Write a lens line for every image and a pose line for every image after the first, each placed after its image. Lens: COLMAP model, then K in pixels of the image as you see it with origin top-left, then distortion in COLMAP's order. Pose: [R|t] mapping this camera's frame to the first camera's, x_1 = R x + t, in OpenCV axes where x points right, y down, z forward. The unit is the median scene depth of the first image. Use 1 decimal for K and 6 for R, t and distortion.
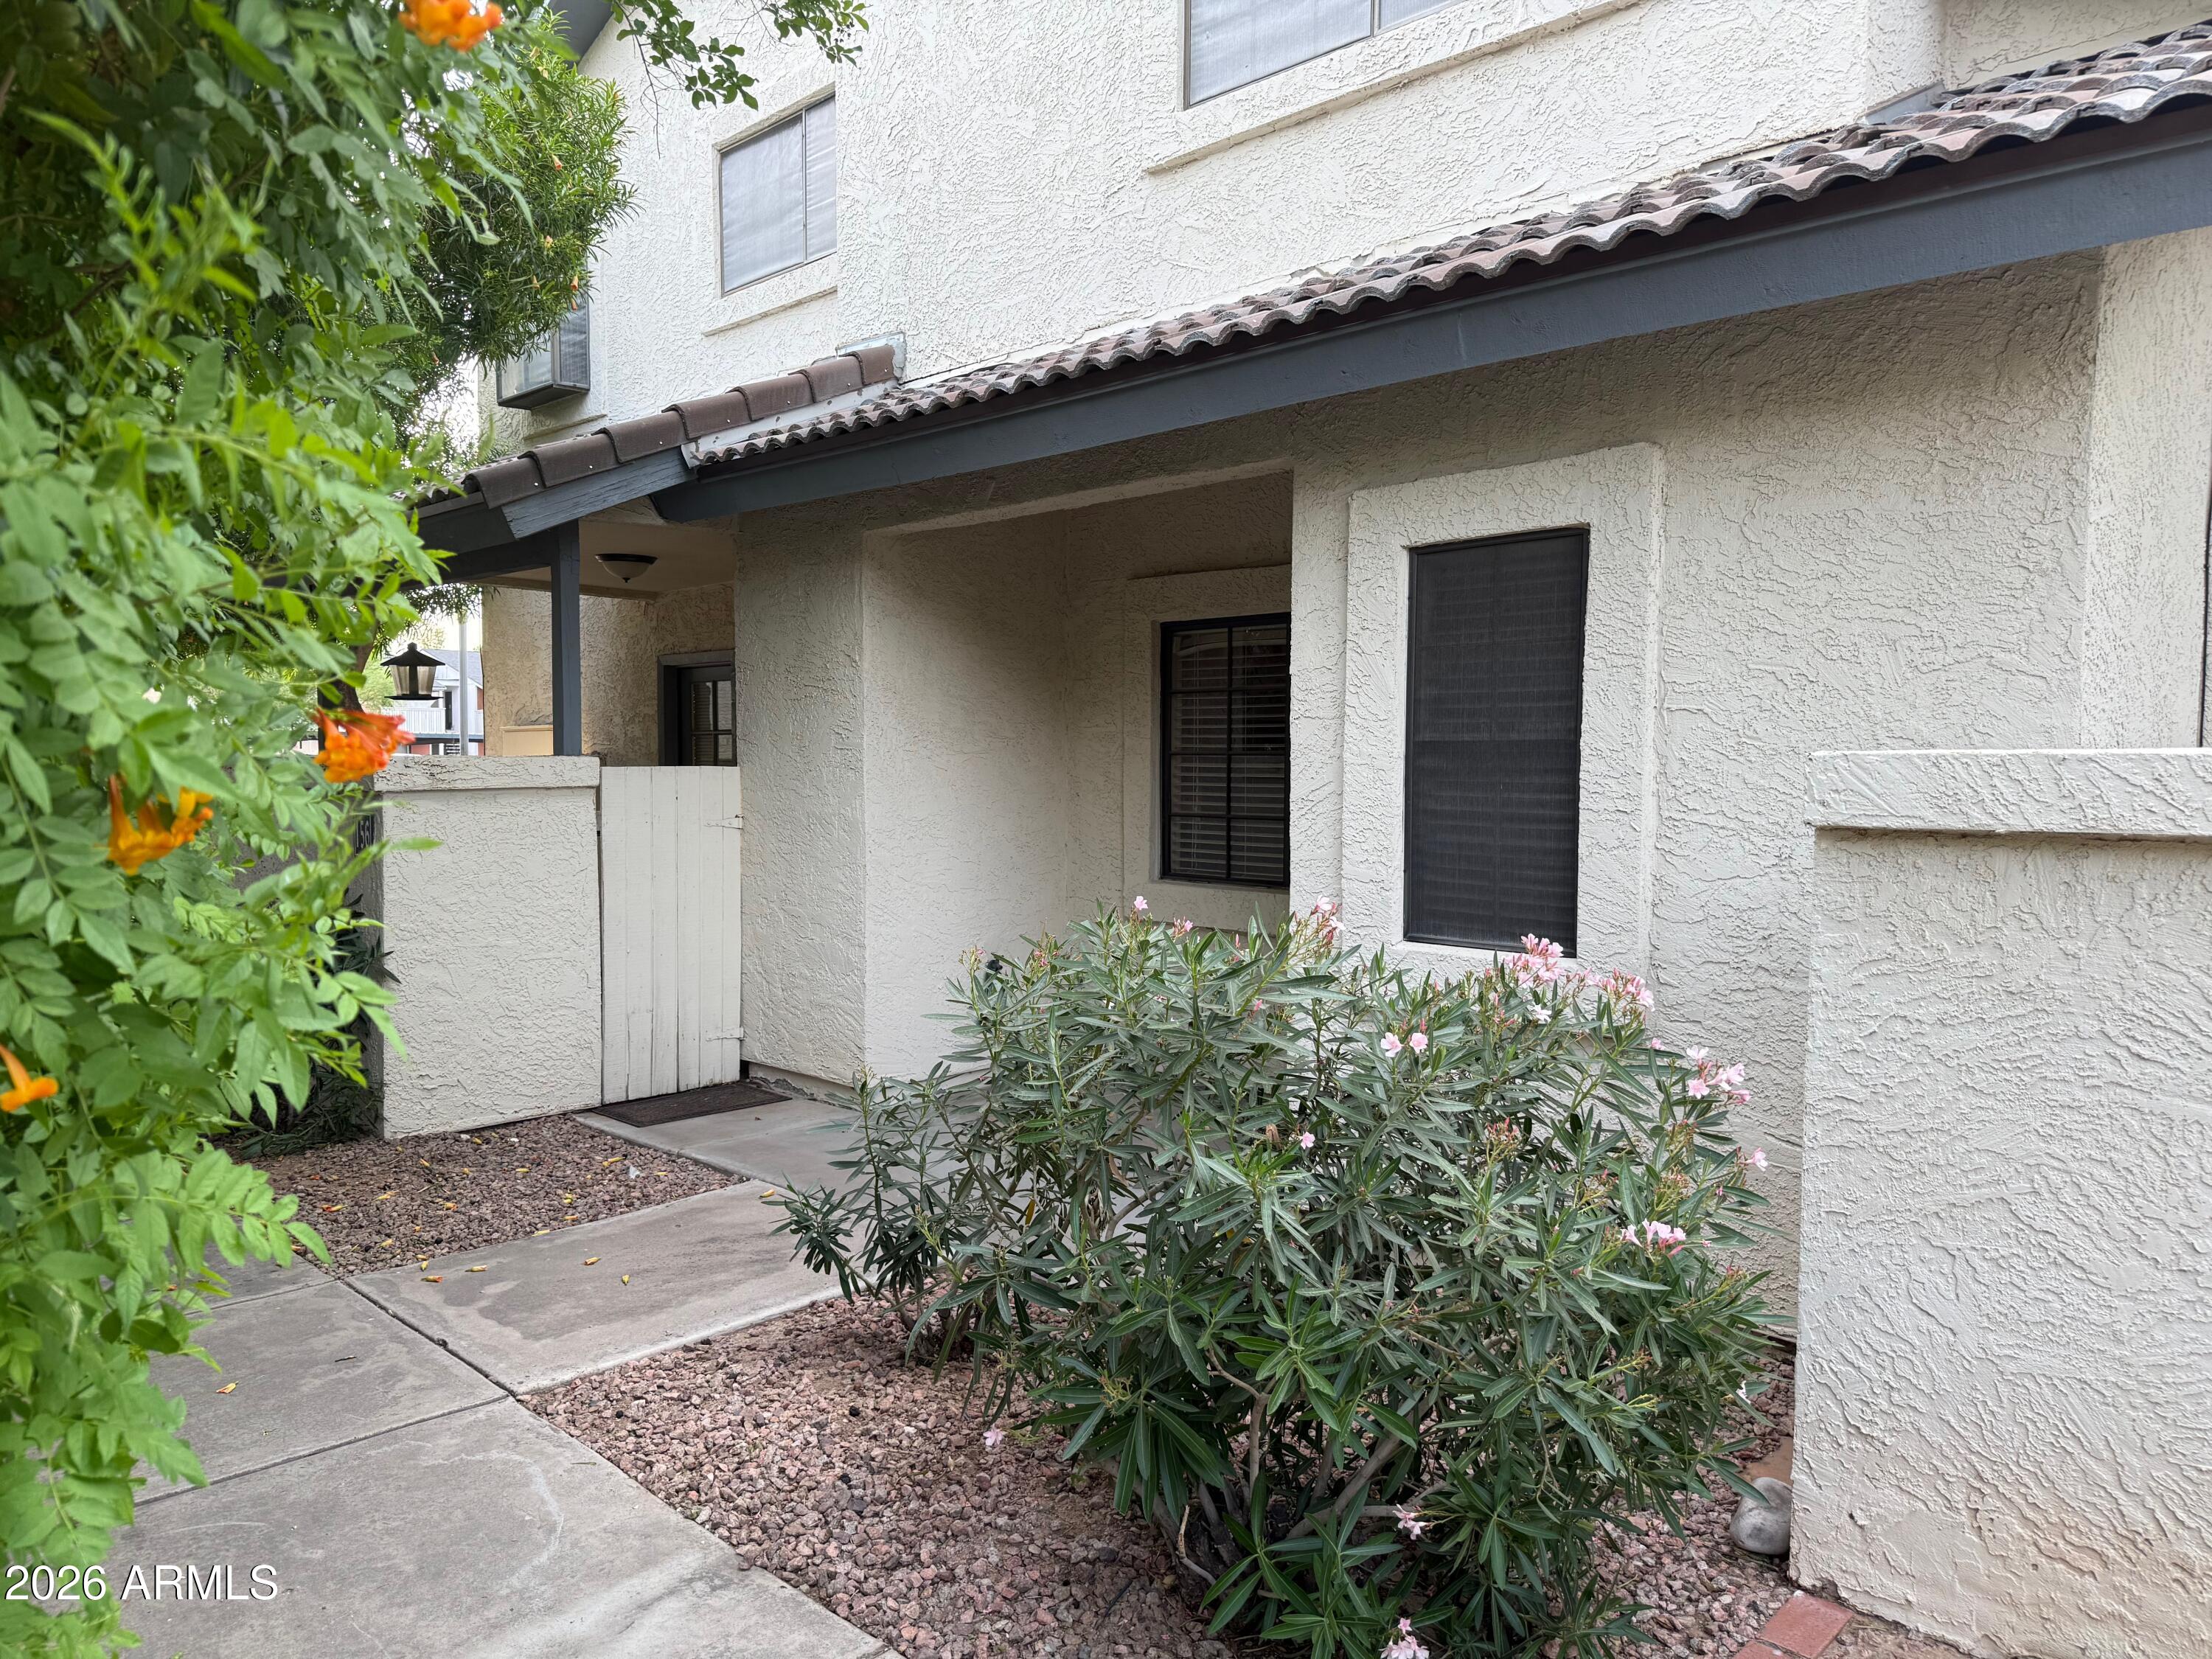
lens RADIAL K [[1544.6, 0, 1106.0], [0, 1544.6, 829.5], [0, 0, 1]] dist [0.071711, -0.069190]
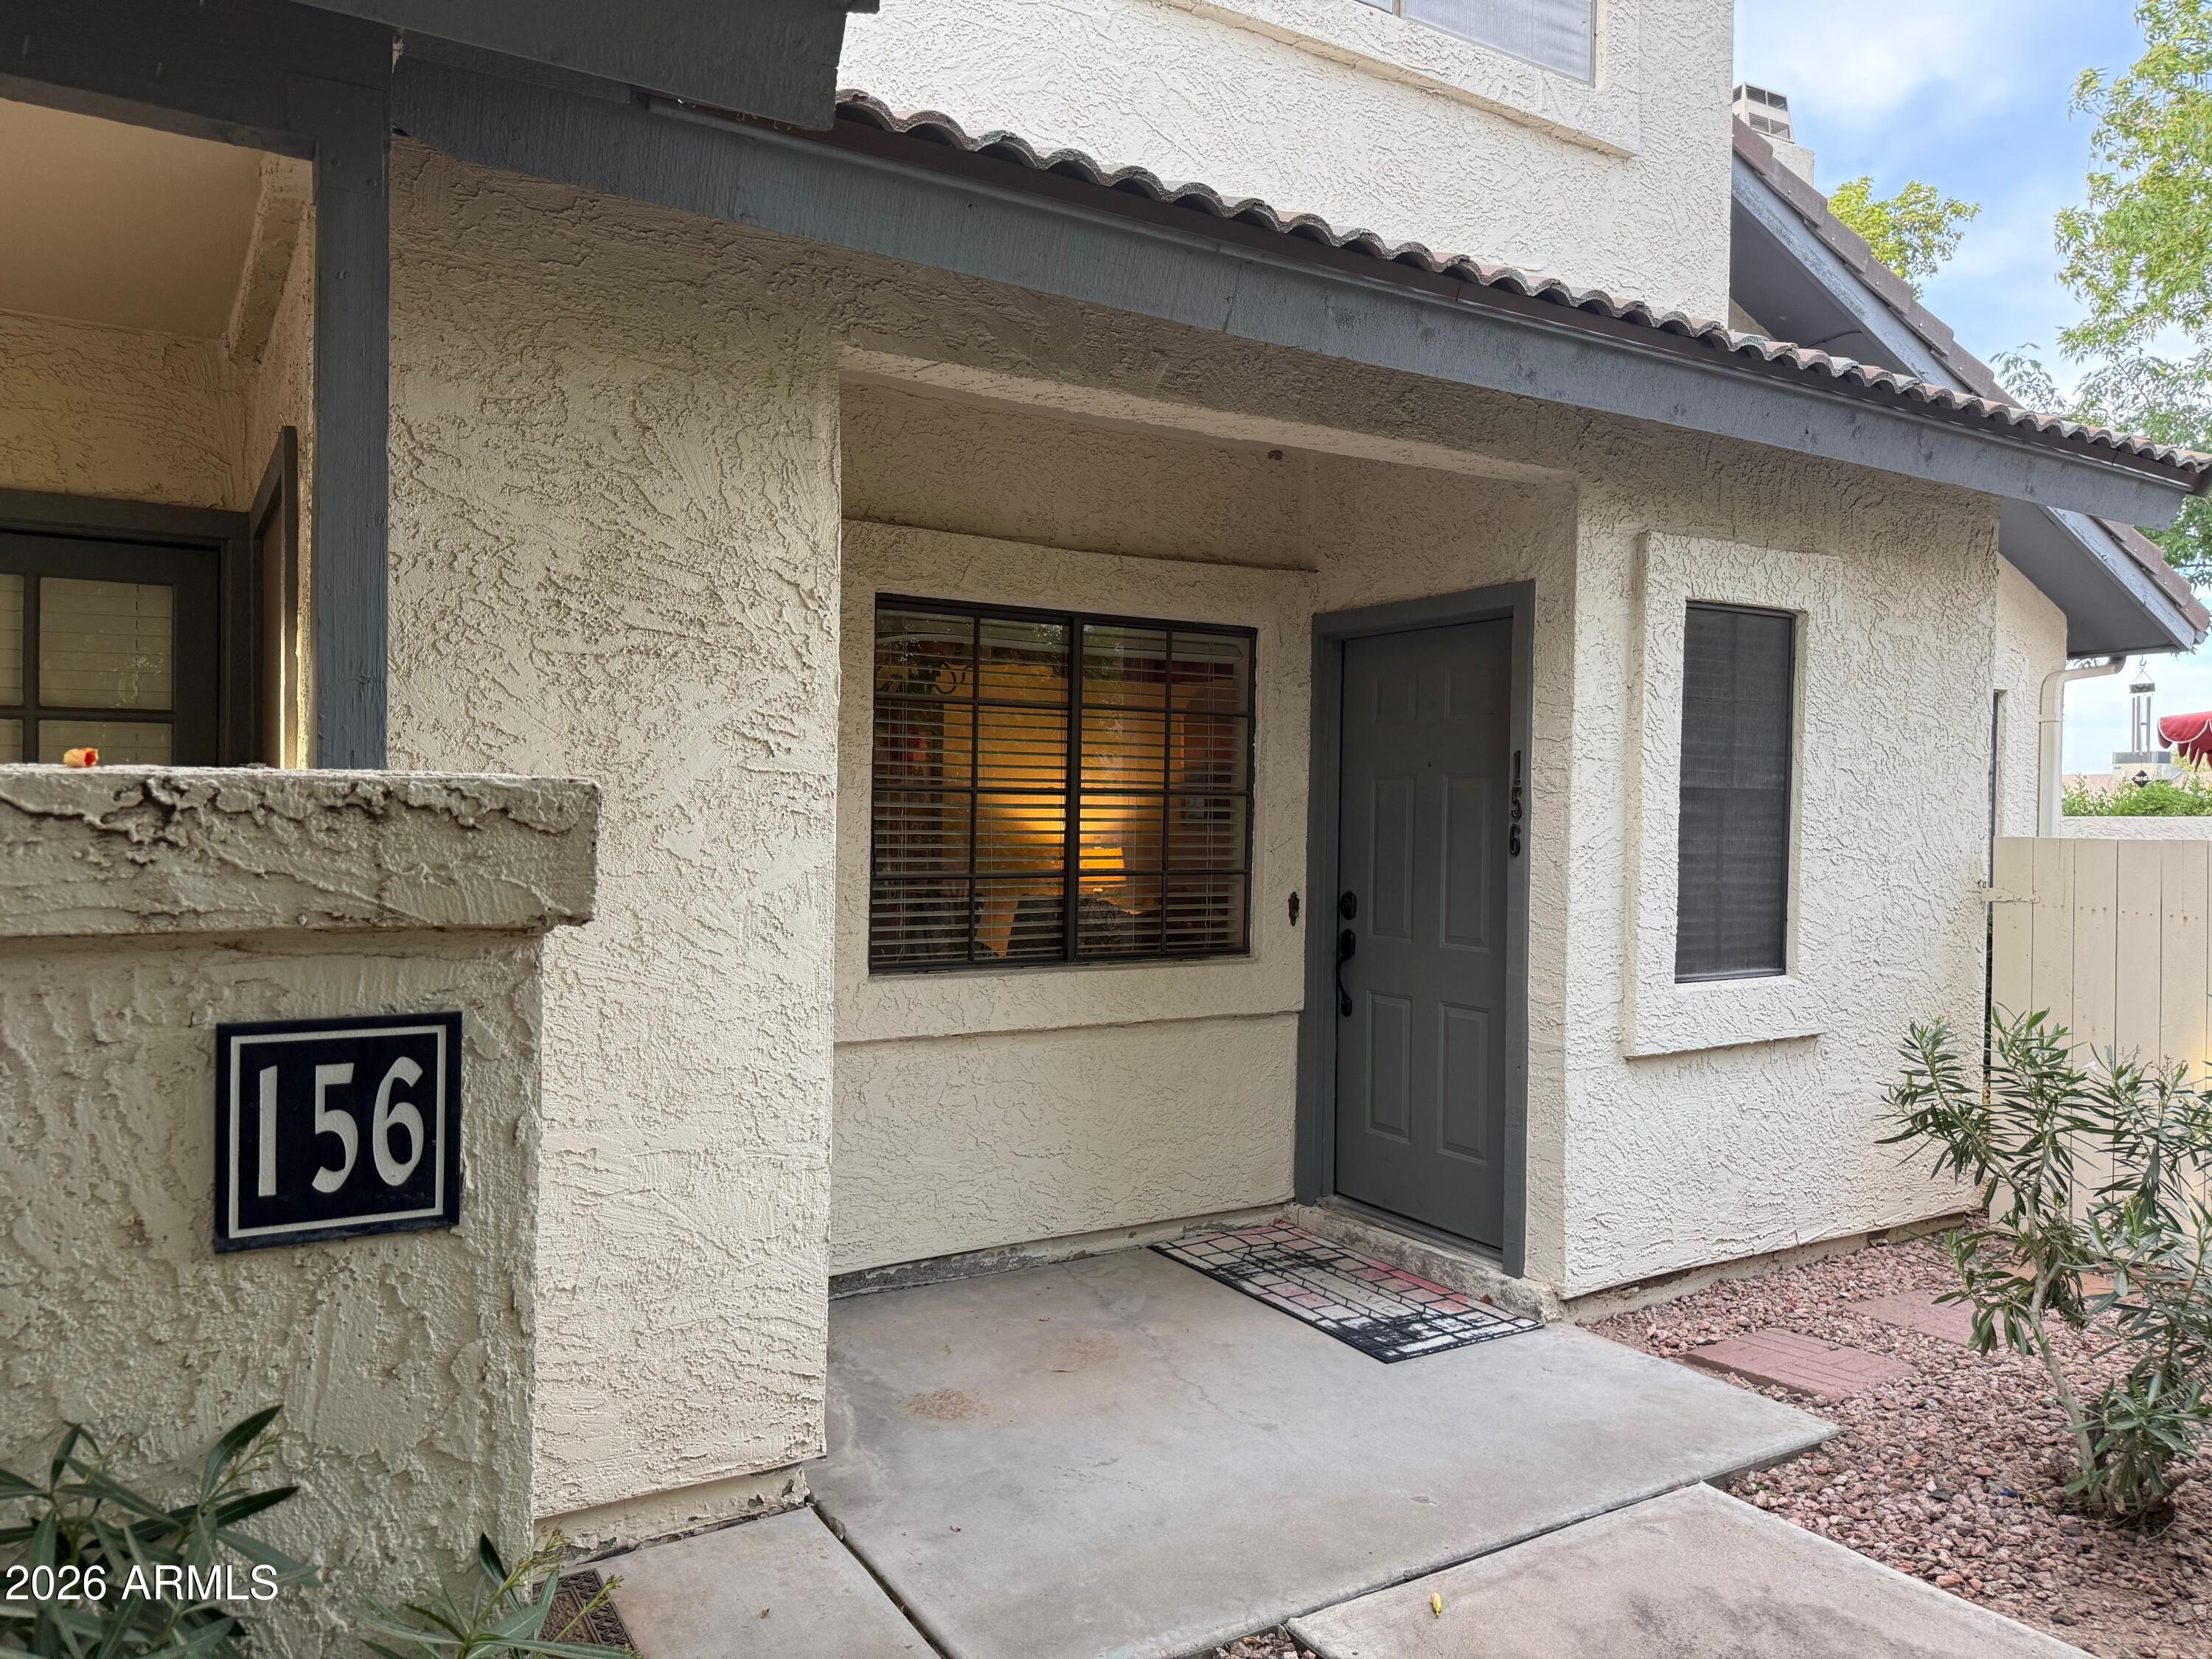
lens RADIAL K [[1544.6, 0, 1106.0], [0, 1544.6, 829.5], [0, 0, 1]] dist [0.071711, -0.069190]
pose [[0.240449, -0.013142, 0.970573, -0.915689], [0.034799, 0.999382, 0.004911, -0.049101], [-0.970038, 0.032594, 0.240758, 1.145349]]
